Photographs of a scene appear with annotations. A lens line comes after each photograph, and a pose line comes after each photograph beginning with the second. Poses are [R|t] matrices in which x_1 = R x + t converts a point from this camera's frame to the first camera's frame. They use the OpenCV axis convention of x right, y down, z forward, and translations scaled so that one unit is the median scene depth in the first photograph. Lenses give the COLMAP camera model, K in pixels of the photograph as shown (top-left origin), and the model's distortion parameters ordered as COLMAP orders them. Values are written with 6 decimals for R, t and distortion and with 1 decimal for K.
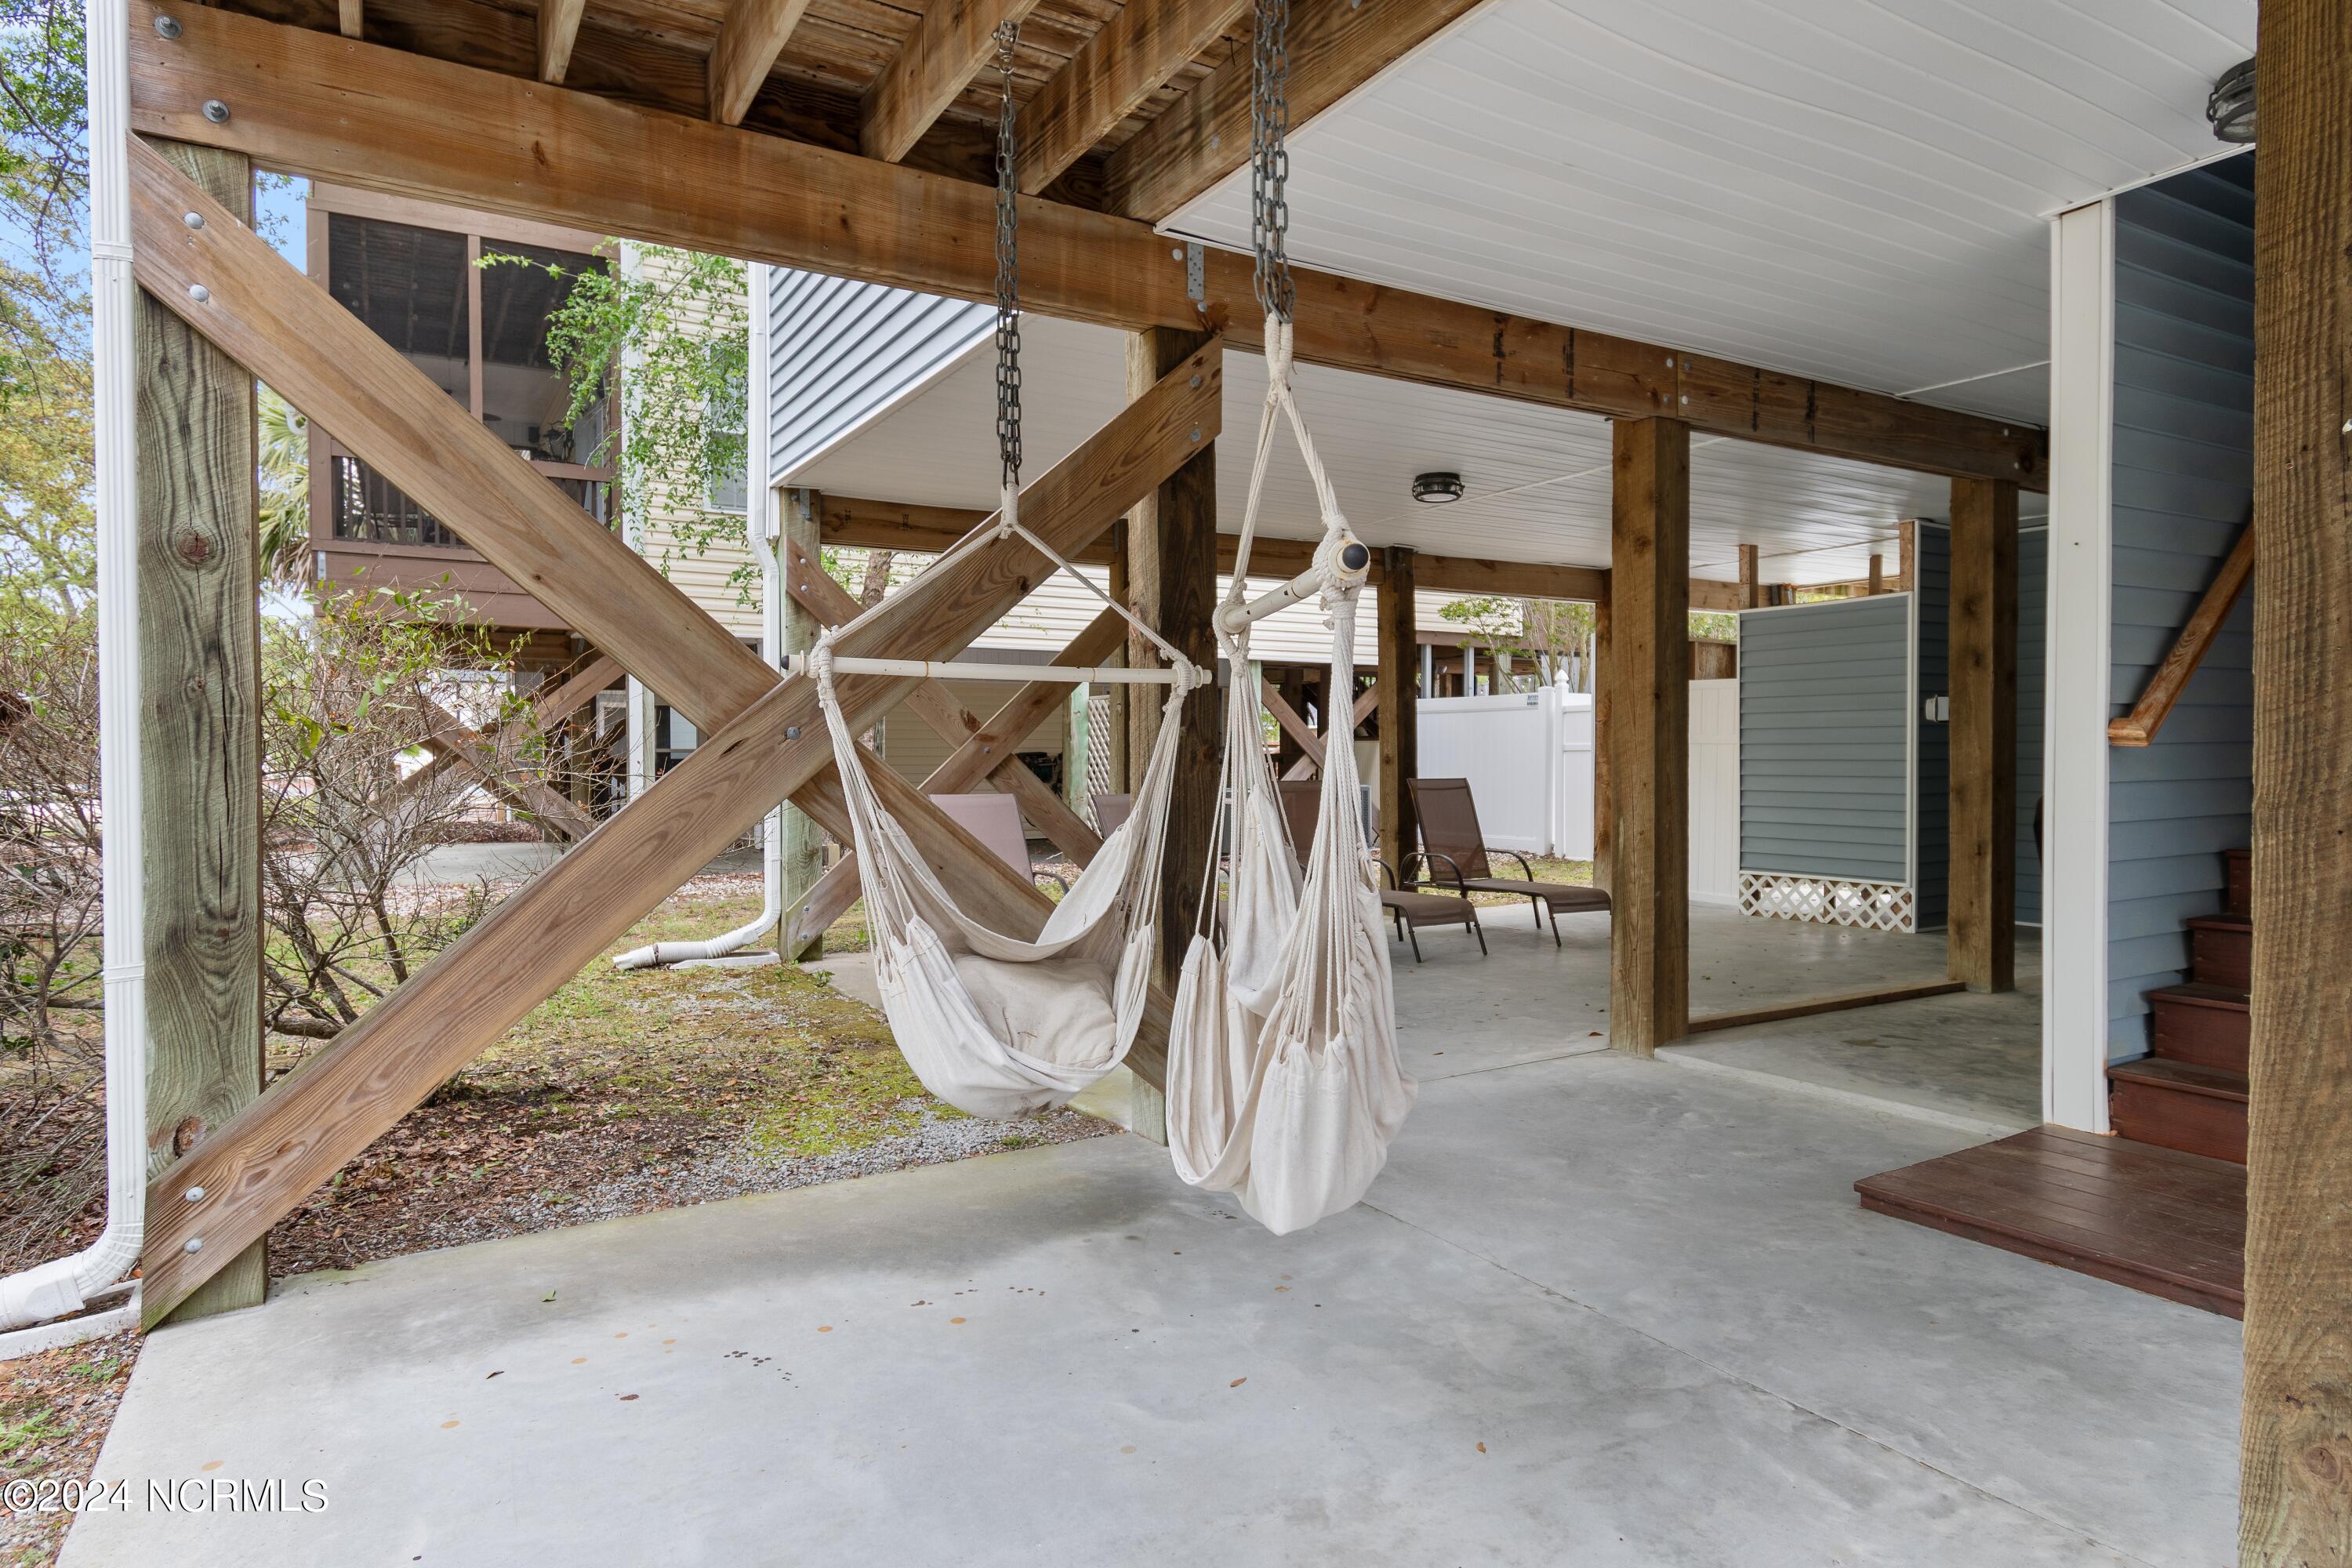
lens RADIAL K [[1370.4, 0, 1176.0], [0, 1370.4, 784.0], [0, 0, 1]] dist [0.000334, 0.000012]
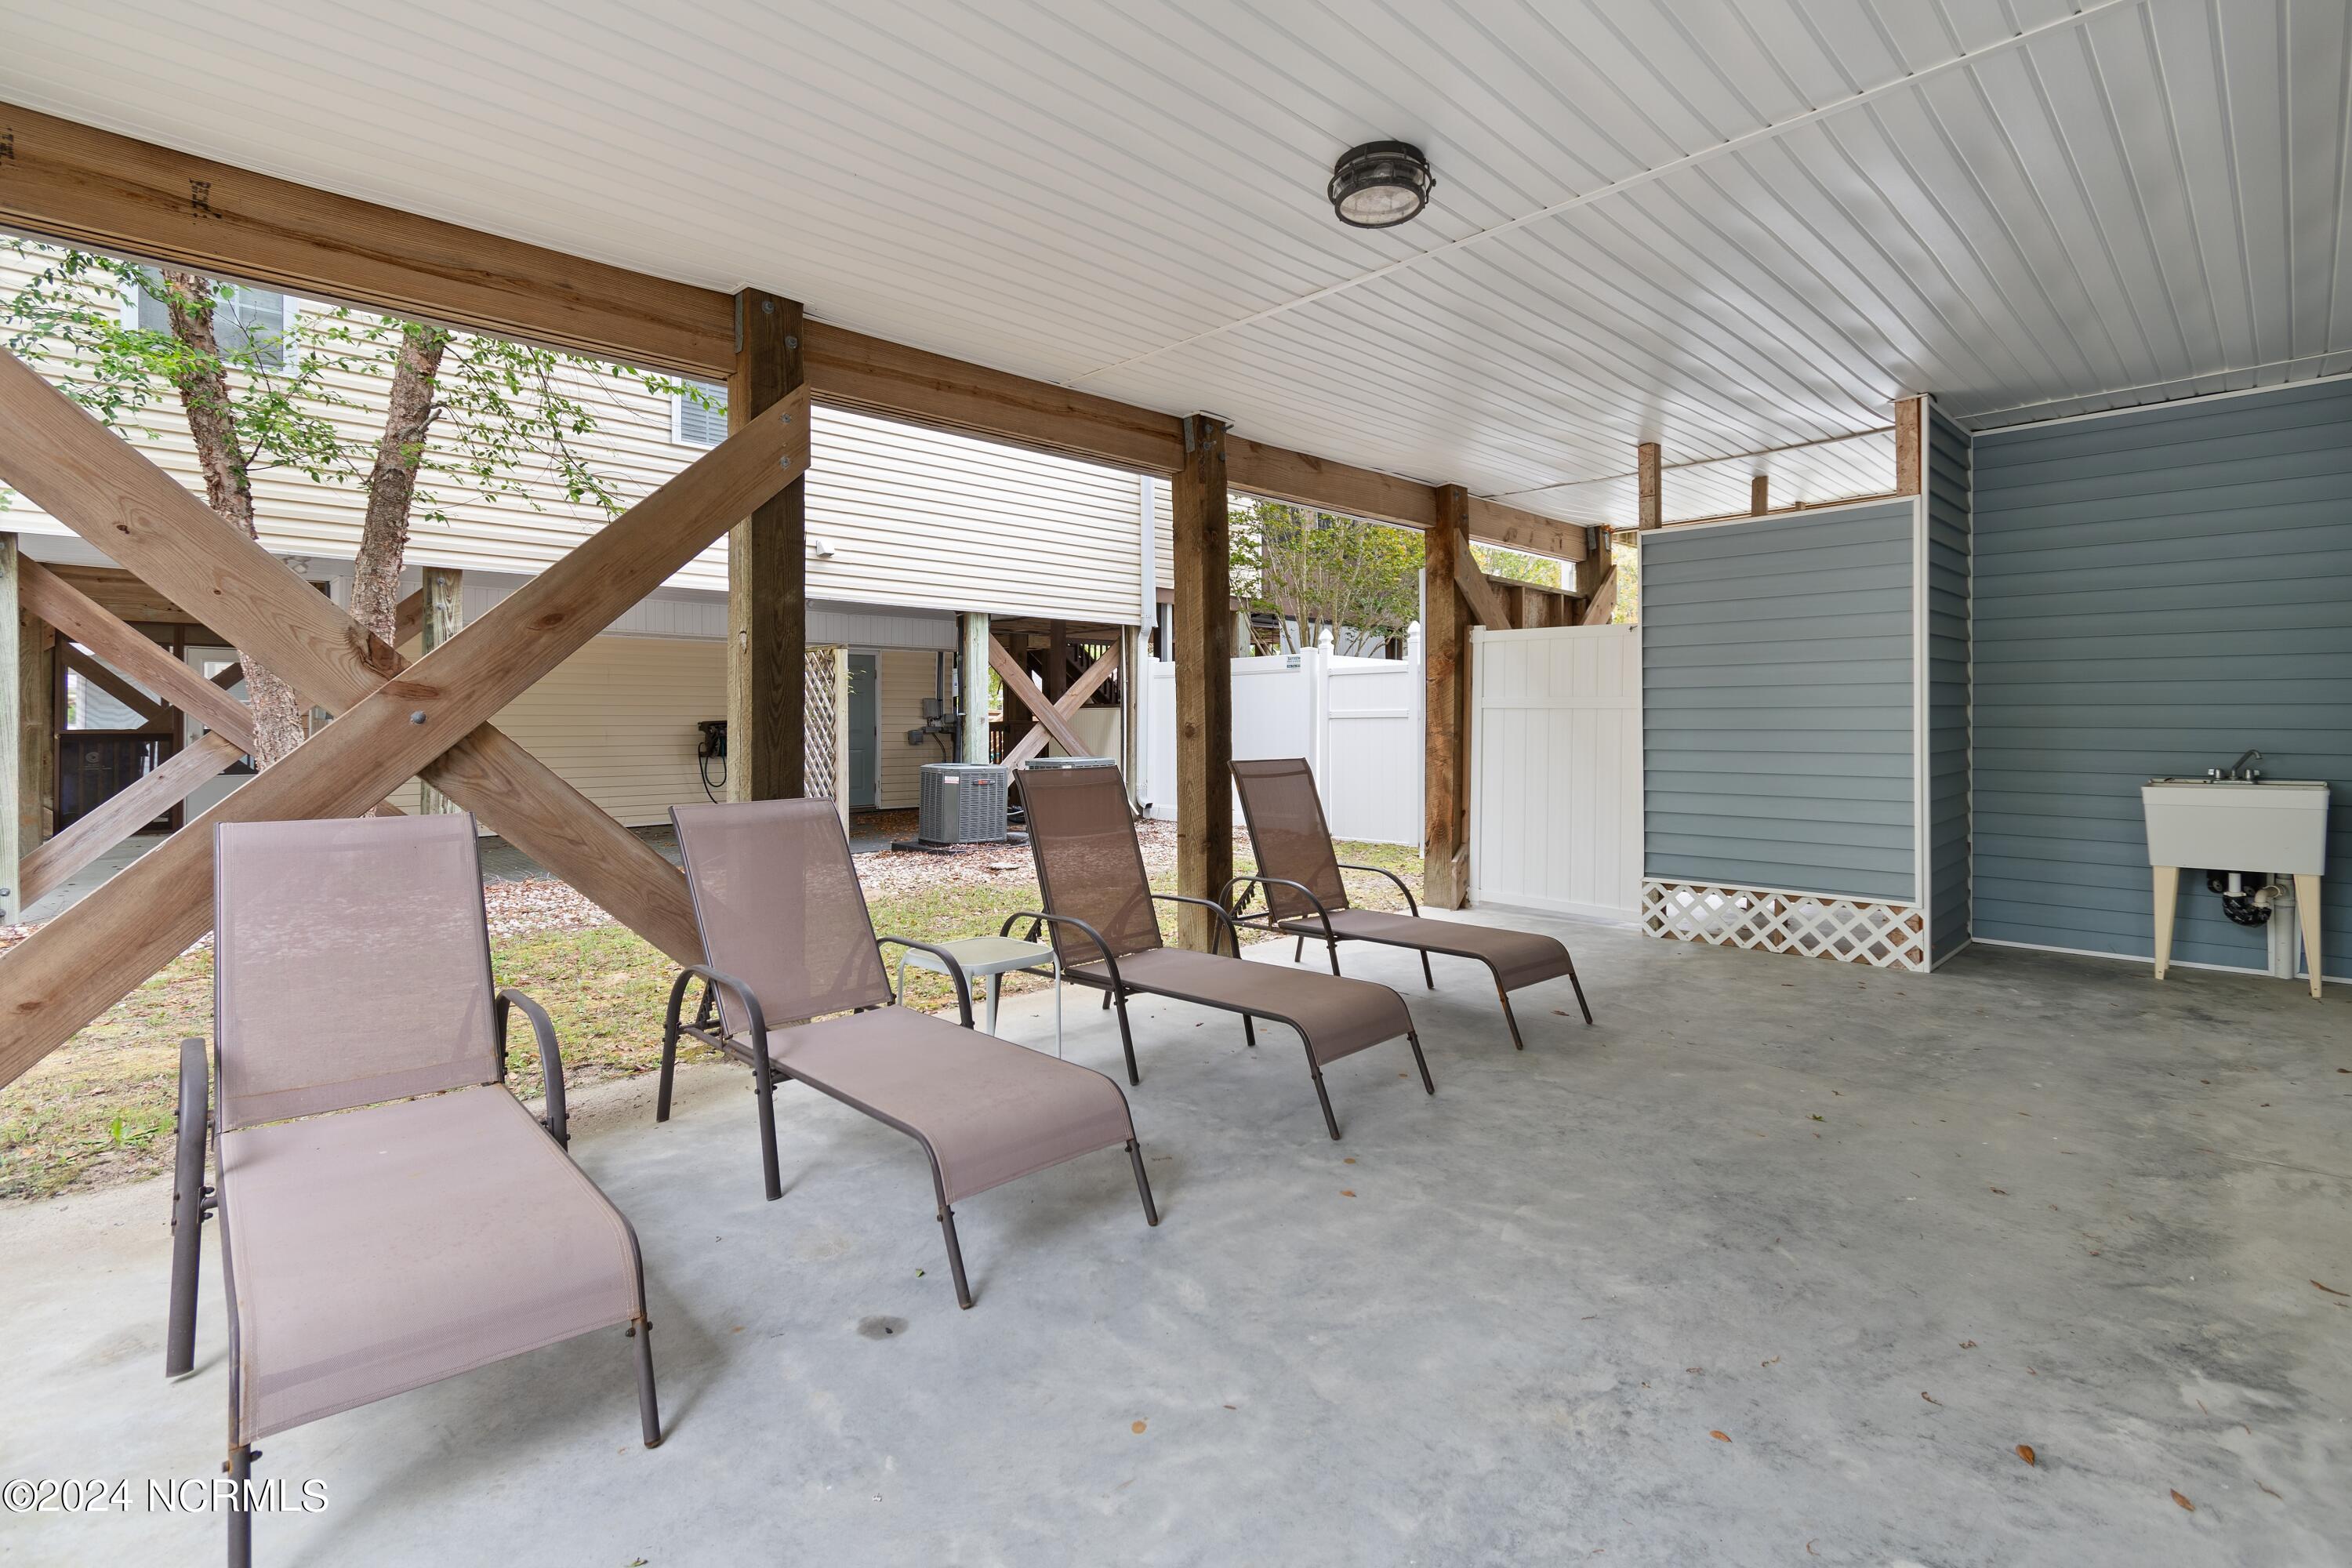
lens RADIAL K [[1088.4, 0, 1160.6], [0, 1088.4, 725.8], [0, 0, 1]] dist [0.001999, 0.000114]
pose [[0.974094, -0.002496, 0.226129, 0.019028], [0.006558, 0.999830, -0.017214, -0.011428], [-0.226048, 0.018251, 0.973945, 0.484097]]
